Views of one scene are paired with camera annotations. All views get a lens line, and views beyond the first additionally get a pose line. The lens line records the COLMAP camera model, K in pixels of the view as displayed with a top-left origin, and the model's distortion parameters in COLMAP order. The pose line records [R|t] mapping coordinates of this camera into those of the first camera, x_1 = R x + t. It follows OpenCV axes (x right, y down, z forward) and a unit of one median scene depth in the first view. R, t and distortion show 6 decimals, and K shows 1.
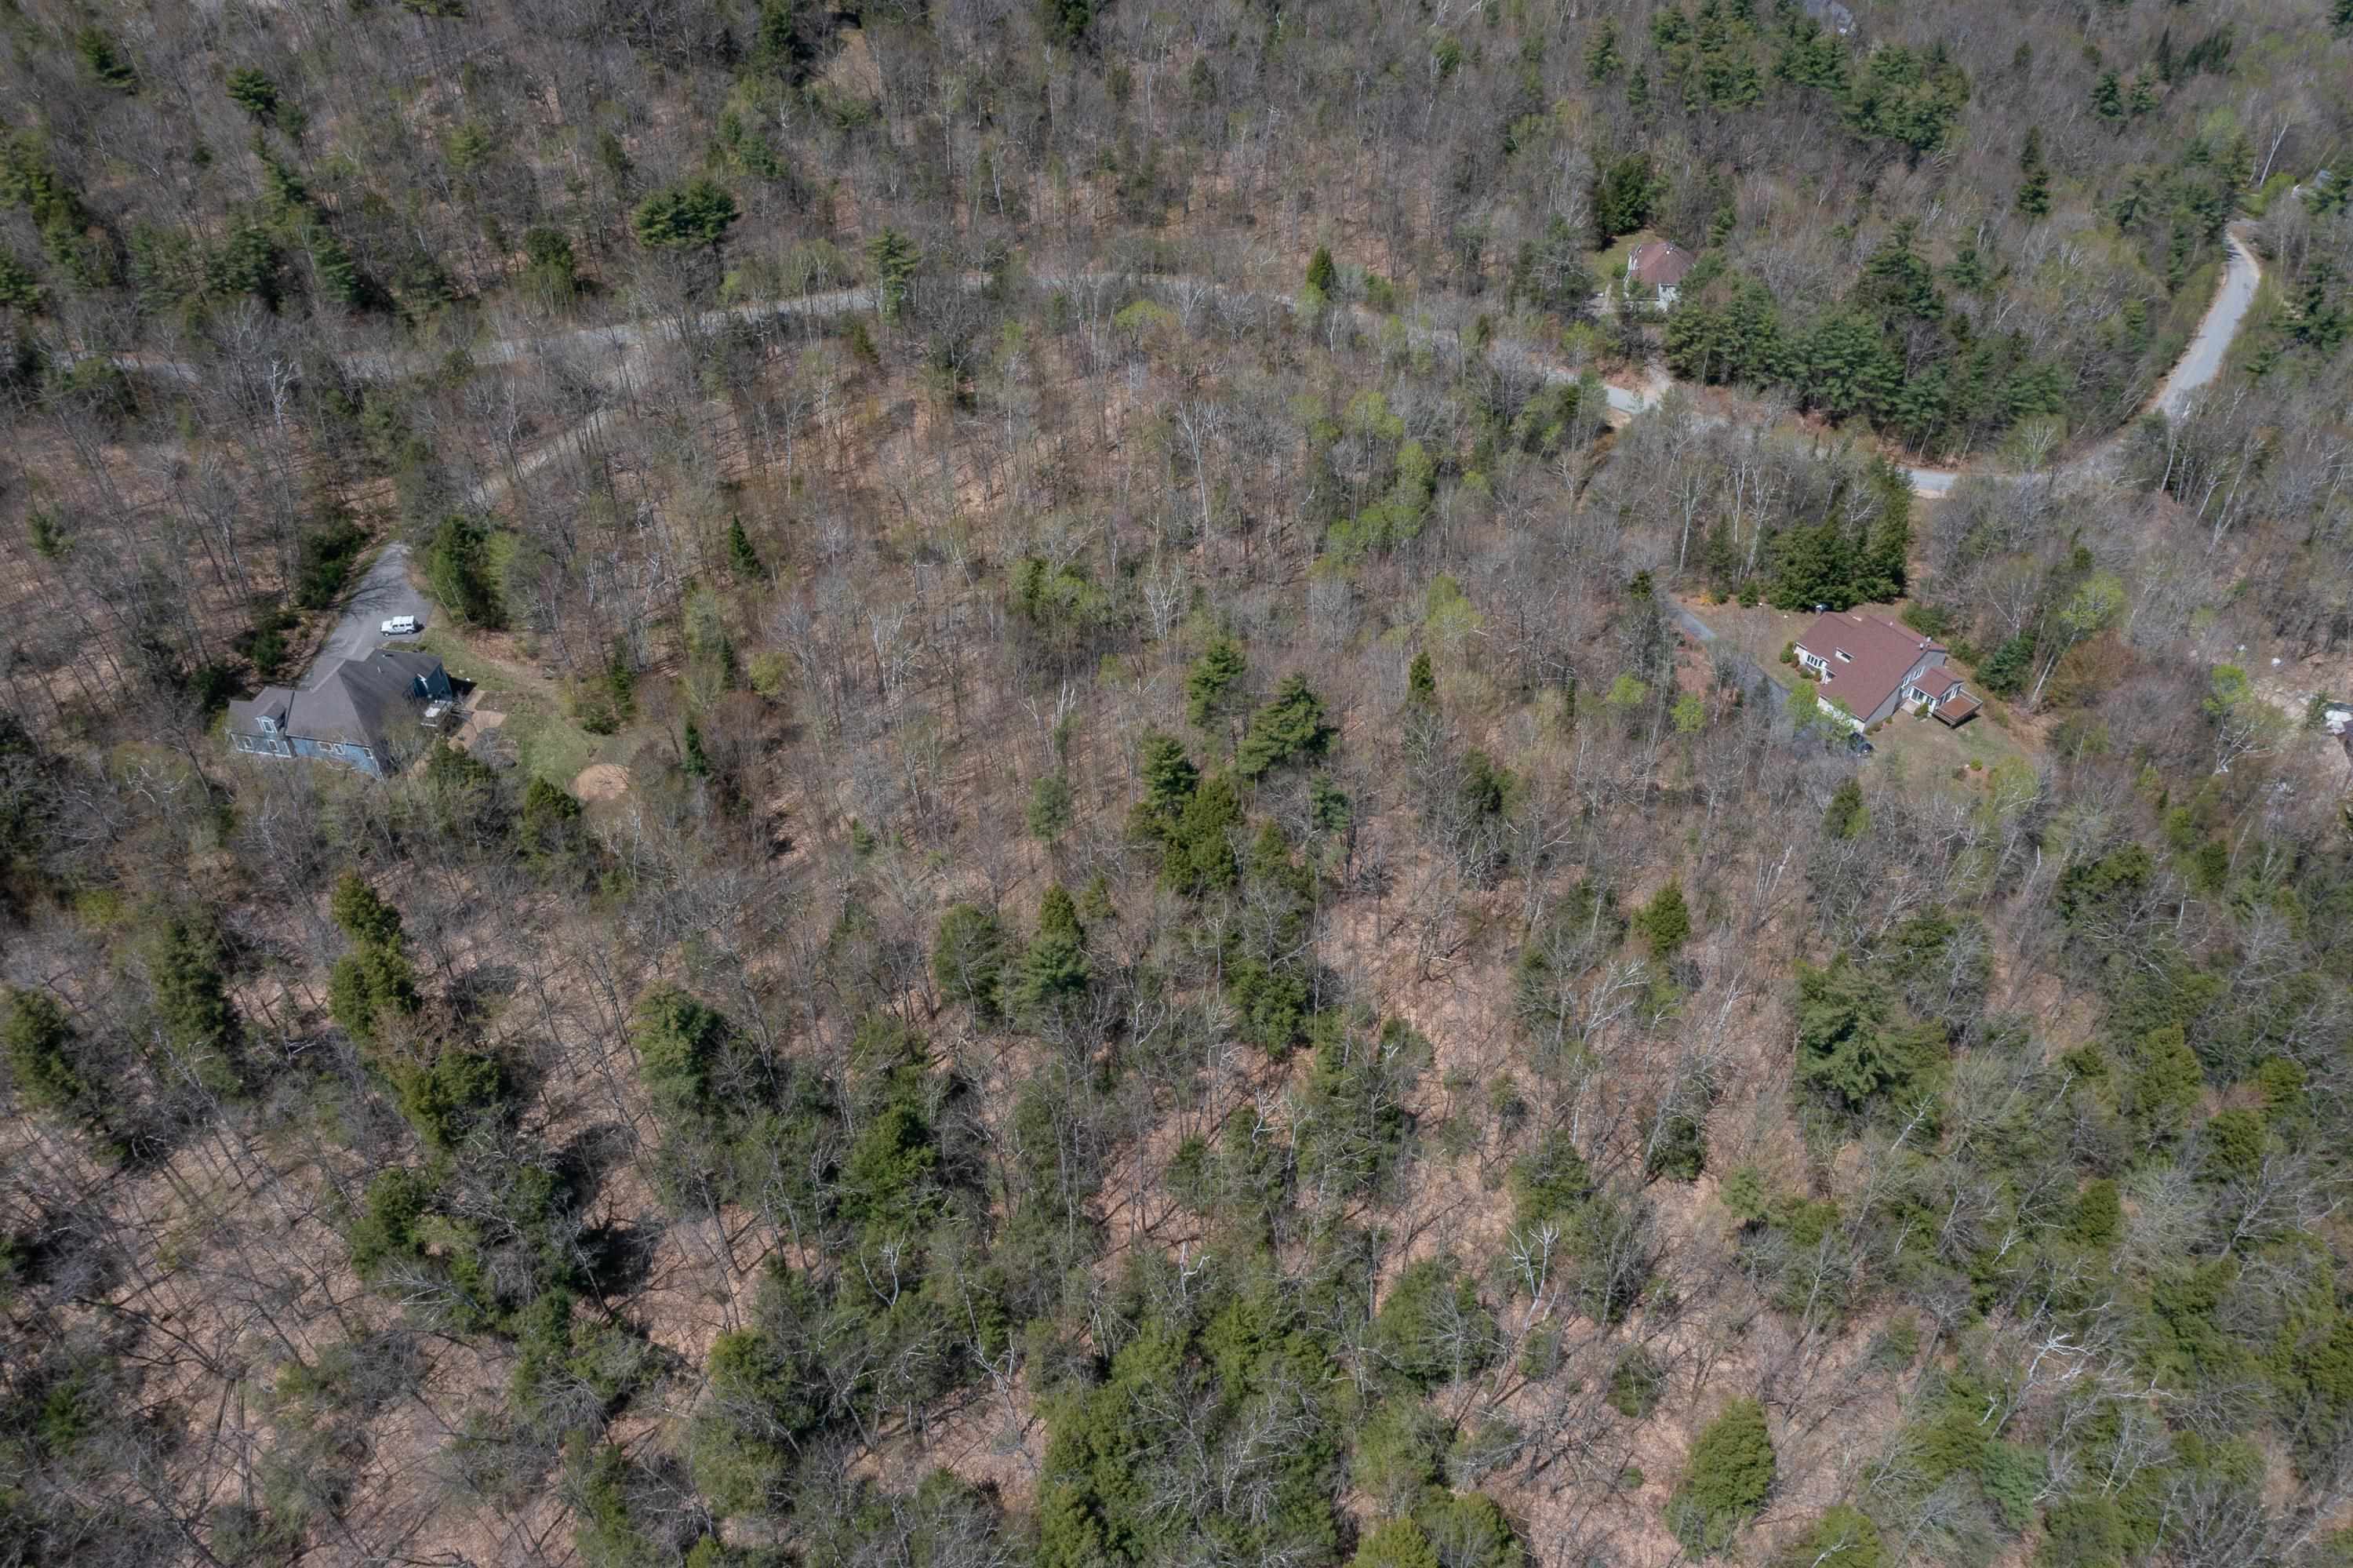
lens RADIAL K [[1860.9, 0, 1176.5], [0, 1860.9, 784.0], [0, 0, 1]] dist [-0.005880, 0.002148]
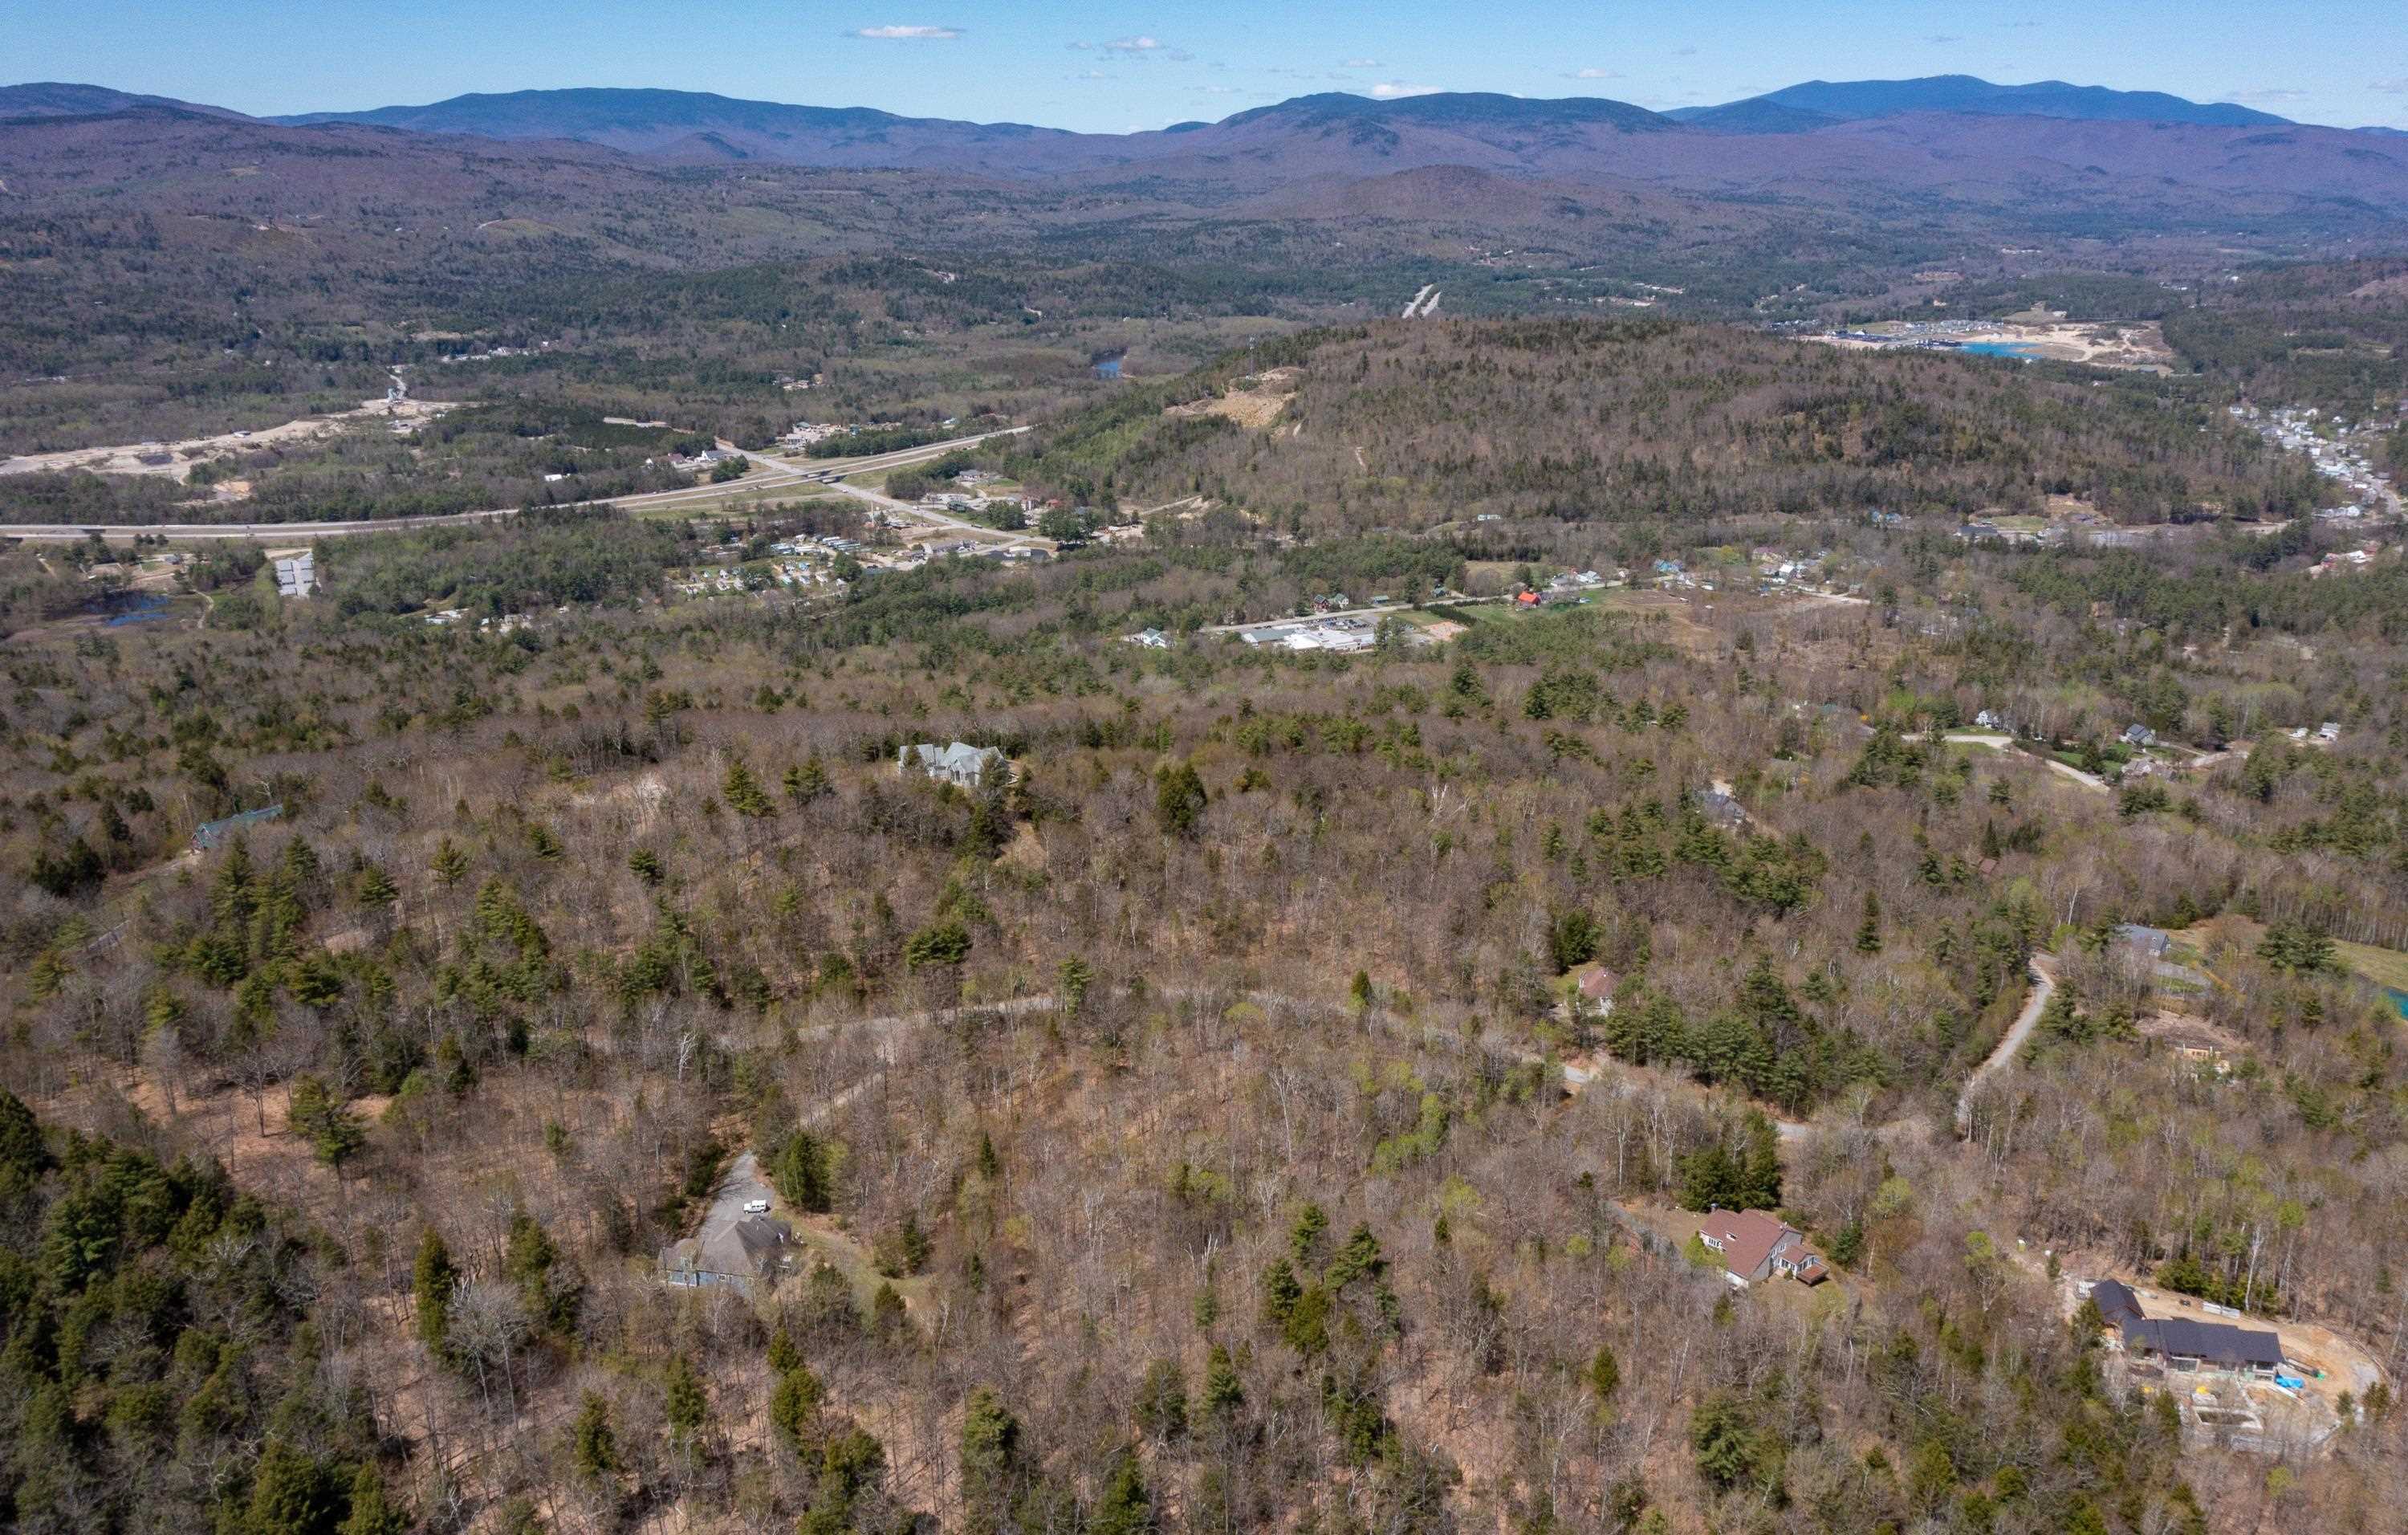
lens RADIAL K [[1914.5, 0, 1203.2], [0, 1914.5, 733.6], [0, 0, 1]] dist [-0.004878, 0.009222]
pose [[0.999961, 0.005215, 0.007169, -0.067509], [-0.001864, 0.914253, -0.405139, 0.175633], [-0.008667, 0.405110, 0.914227, -0.518873]]
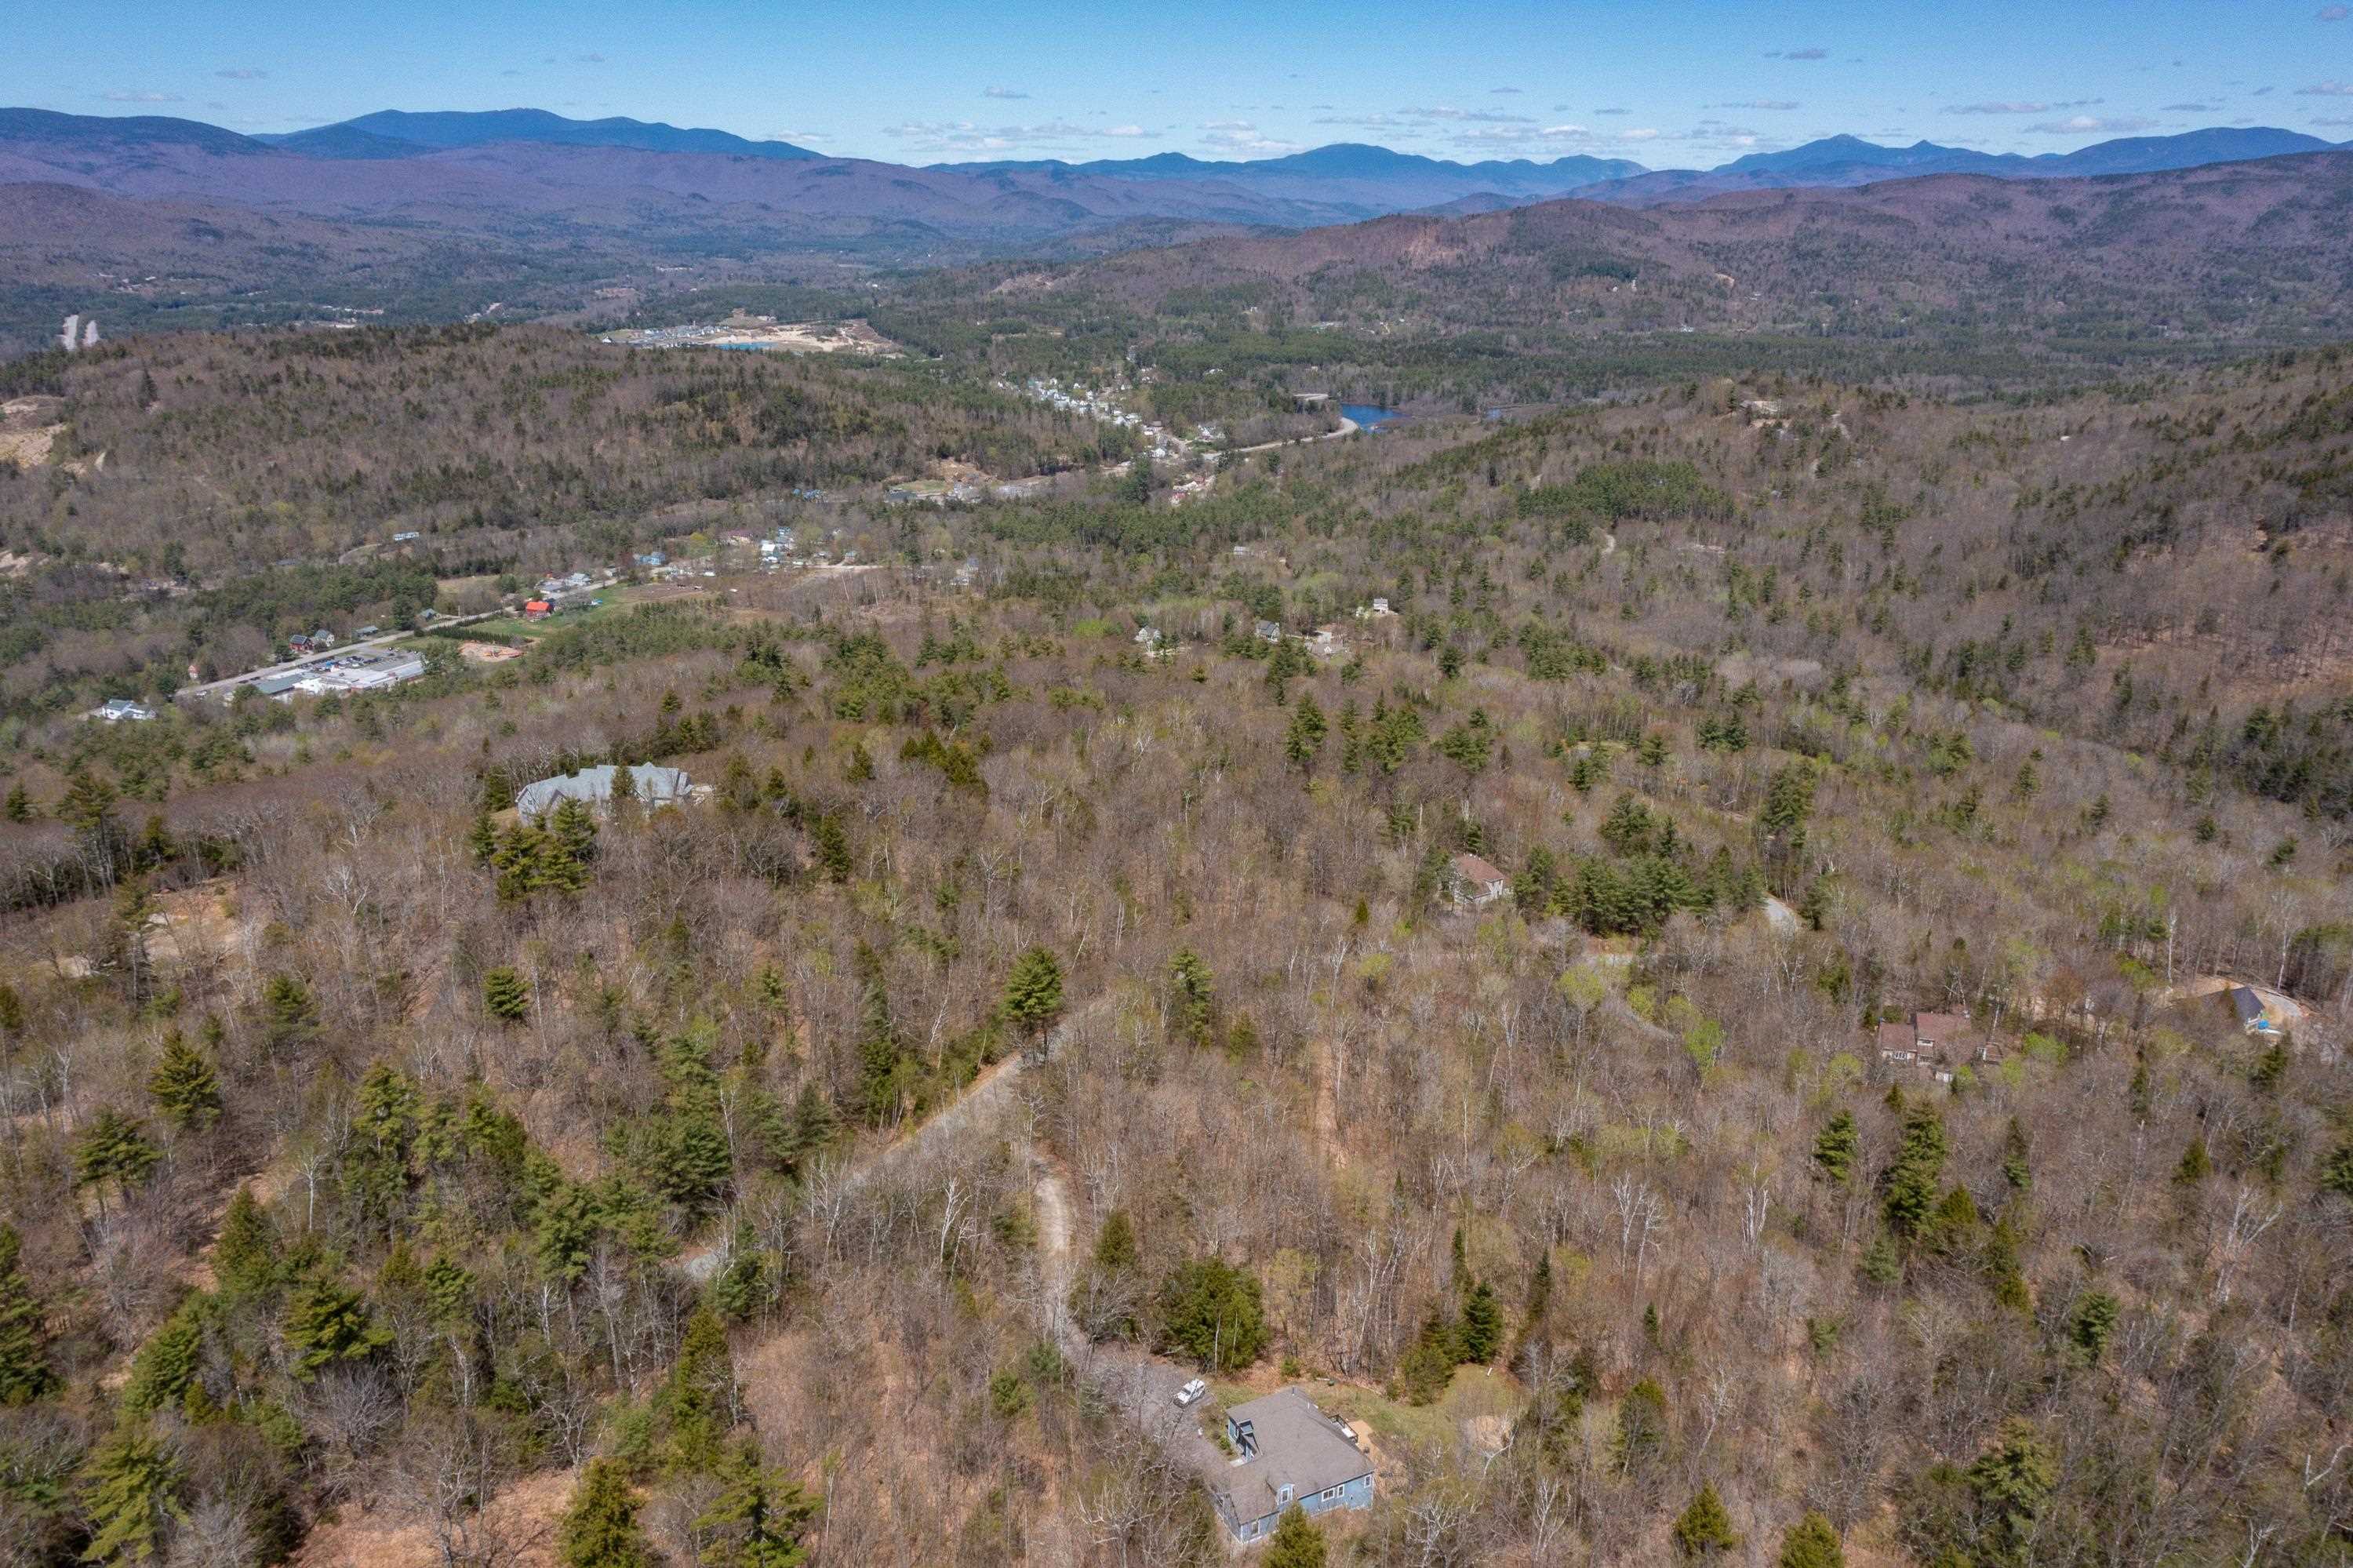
lens RADIAL K [[1860.9, 0, 1176.5], [0, 1860.9, 784.0], [0, 0, 1]] dist [-0.005880, 0.002148]
pose [[0.771156, -0.180643, 0.610481, -0.899882], [0.406277, 0.877901, -0.253433, -0.120436], [-0.490161, 0.443461, 0.750390, 0.137478]]
